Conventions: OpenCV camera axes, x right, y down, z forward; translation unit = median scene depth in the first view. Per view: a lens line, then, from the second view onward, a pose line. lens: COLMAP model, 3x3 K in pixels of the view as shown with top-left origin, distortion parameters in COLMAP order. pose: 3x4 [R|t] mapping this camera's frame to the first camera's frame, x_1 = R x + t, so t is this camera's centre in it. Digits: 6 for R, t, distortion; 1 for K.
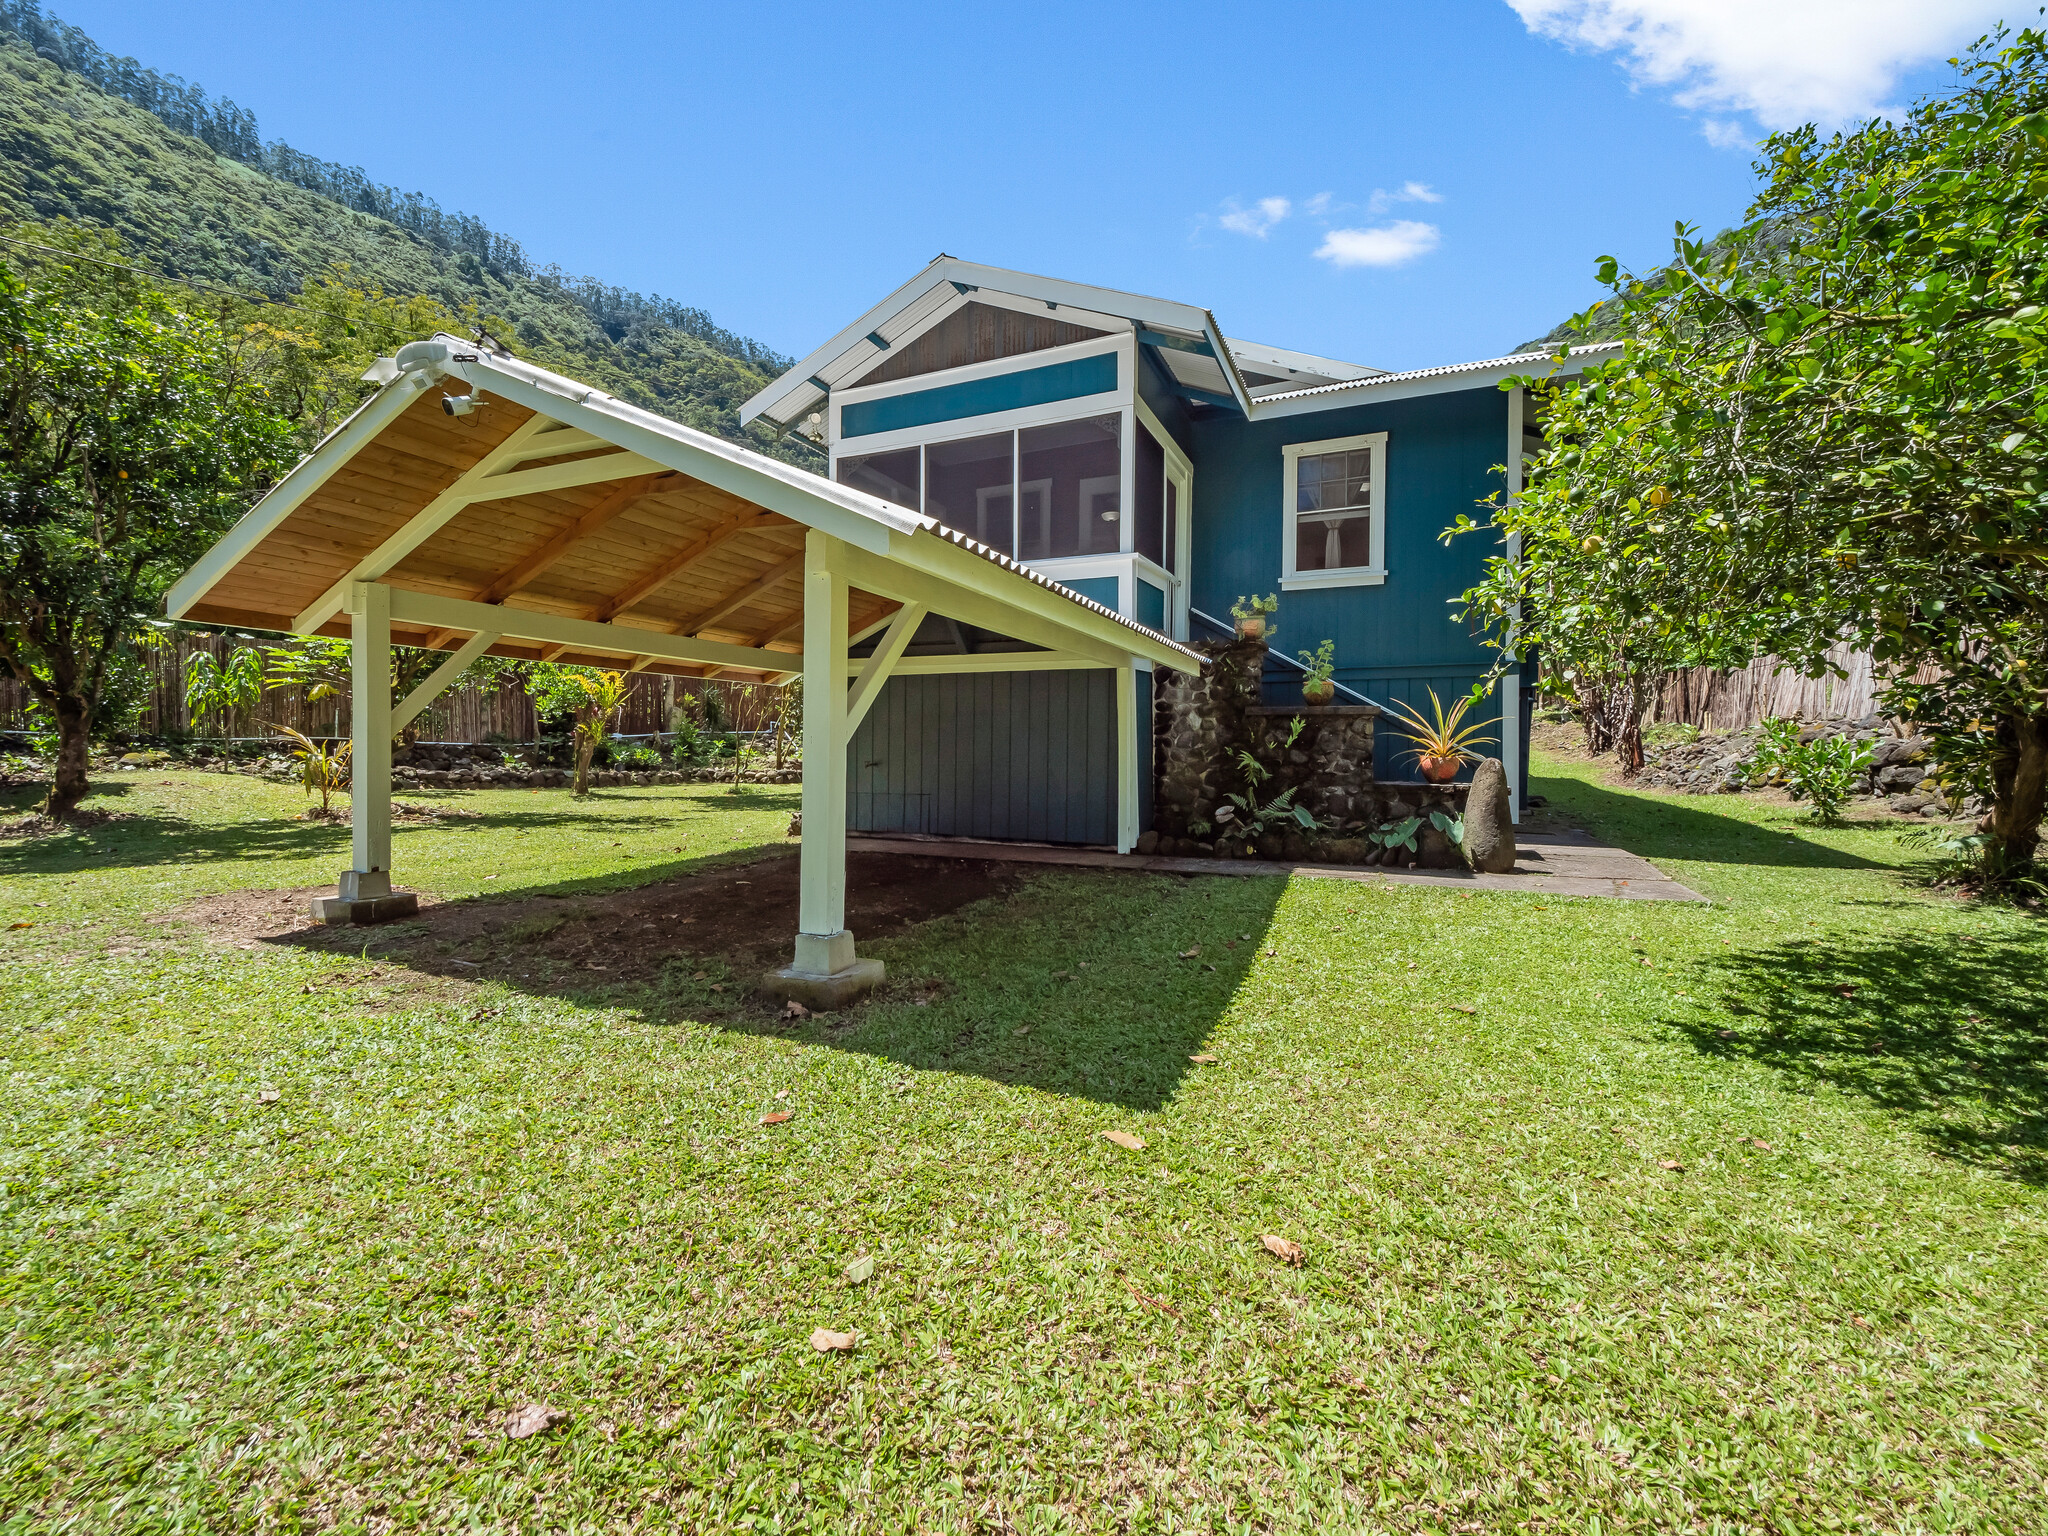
lens RADIAL K [[846.0, 0, 985.5], [0, 846.0, 765.9], [0, 0, 1]] dist [0.001325, -0.000479]
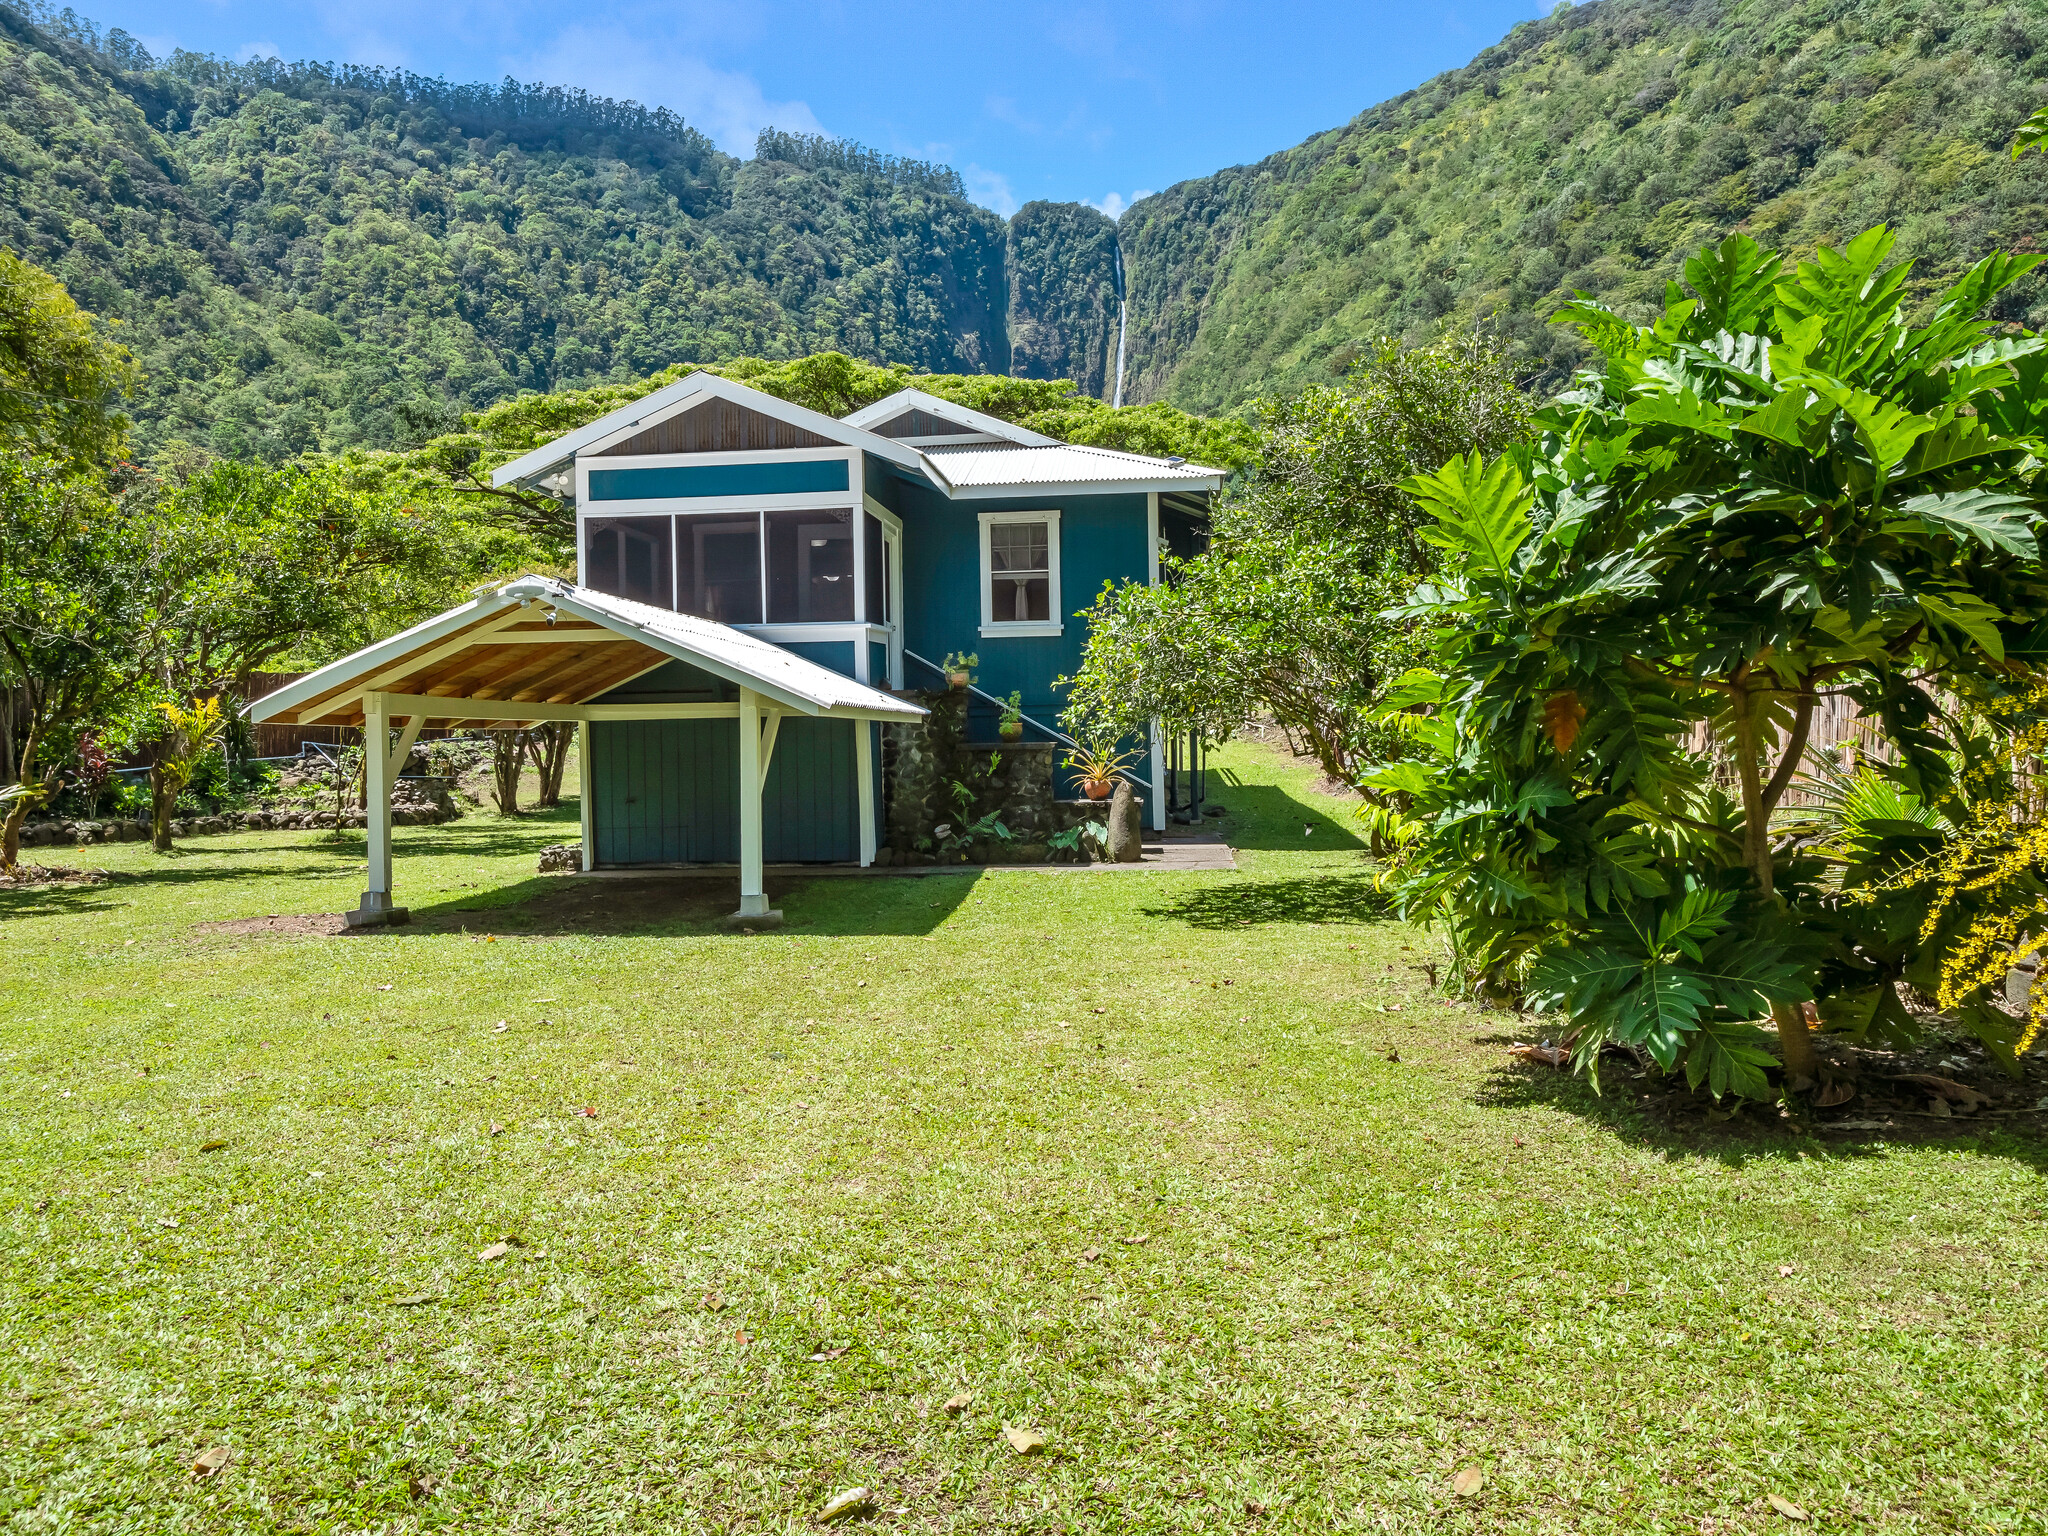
lens RADIAL K [[1427.1, 0, 1025.7], [0, 1427.1, 767.9], [0, 0, 1]] dist [0.054406, 0.001373]
pose [[0.936118, -0.027196, 0.350633, -0.333502], [0.029681, 0.999558, -0.001714, -0.028548], [-0.350432, 0.012011, 0.936511, -1.000071]]
